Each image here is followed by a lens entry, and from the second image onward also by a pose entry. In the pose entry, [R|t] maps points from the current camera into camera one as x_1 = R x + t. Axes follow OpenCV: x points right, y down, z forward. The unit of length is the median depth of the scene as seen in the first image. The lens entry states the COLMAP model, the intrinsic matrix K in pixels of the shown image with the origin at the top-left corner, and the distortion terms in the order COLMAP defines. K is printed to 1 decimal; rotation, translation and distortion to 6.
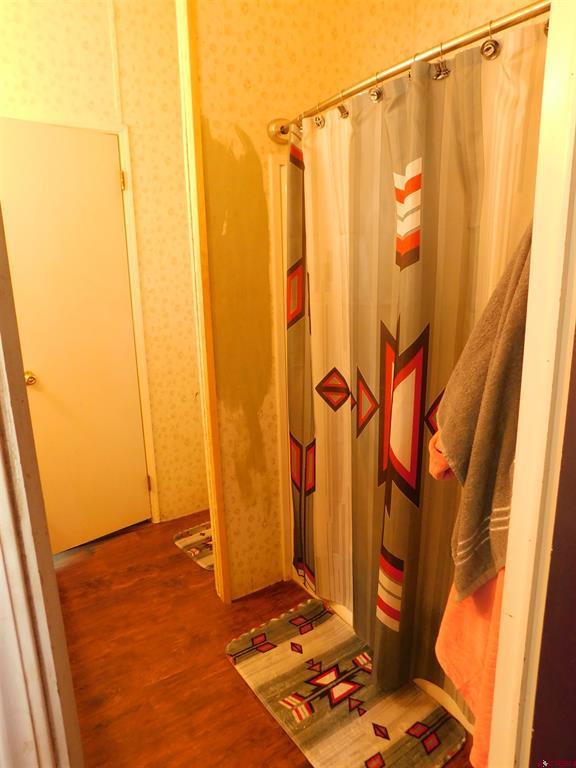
lens RADIAL K [[508.2, 0, 288.0], [0, 508.2, 384.0], [0, 0, 1]] dist [-0.071254, 0.059043]
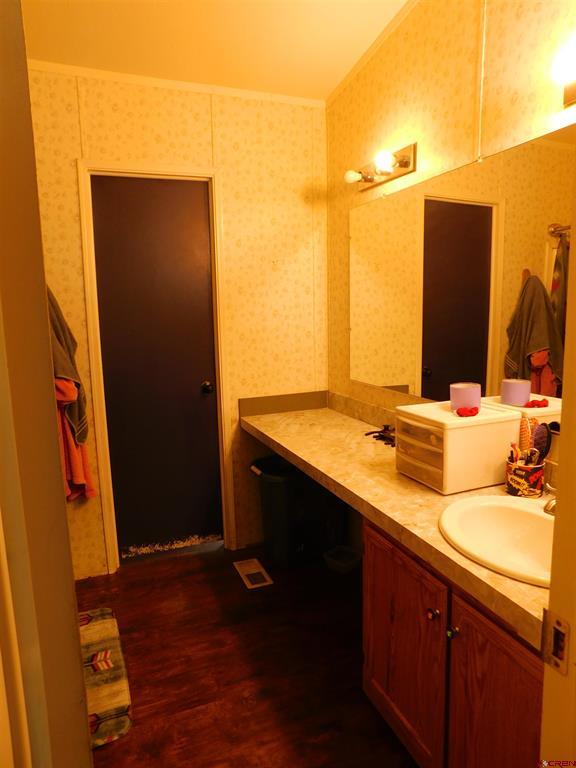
lens RADIAL K [[508.2, 0, 288.0], [0, 508.2, 384.0], [0, 0, 1]] dist [-0.071254, 0.059043]
pose [[-0.979799, 0.016856, 0.199274, -0.639784], [0.087988, 0.931151, 0.353858, -0.350111], [-0.179590, 0.364243, -0.913824, 1.678699]]
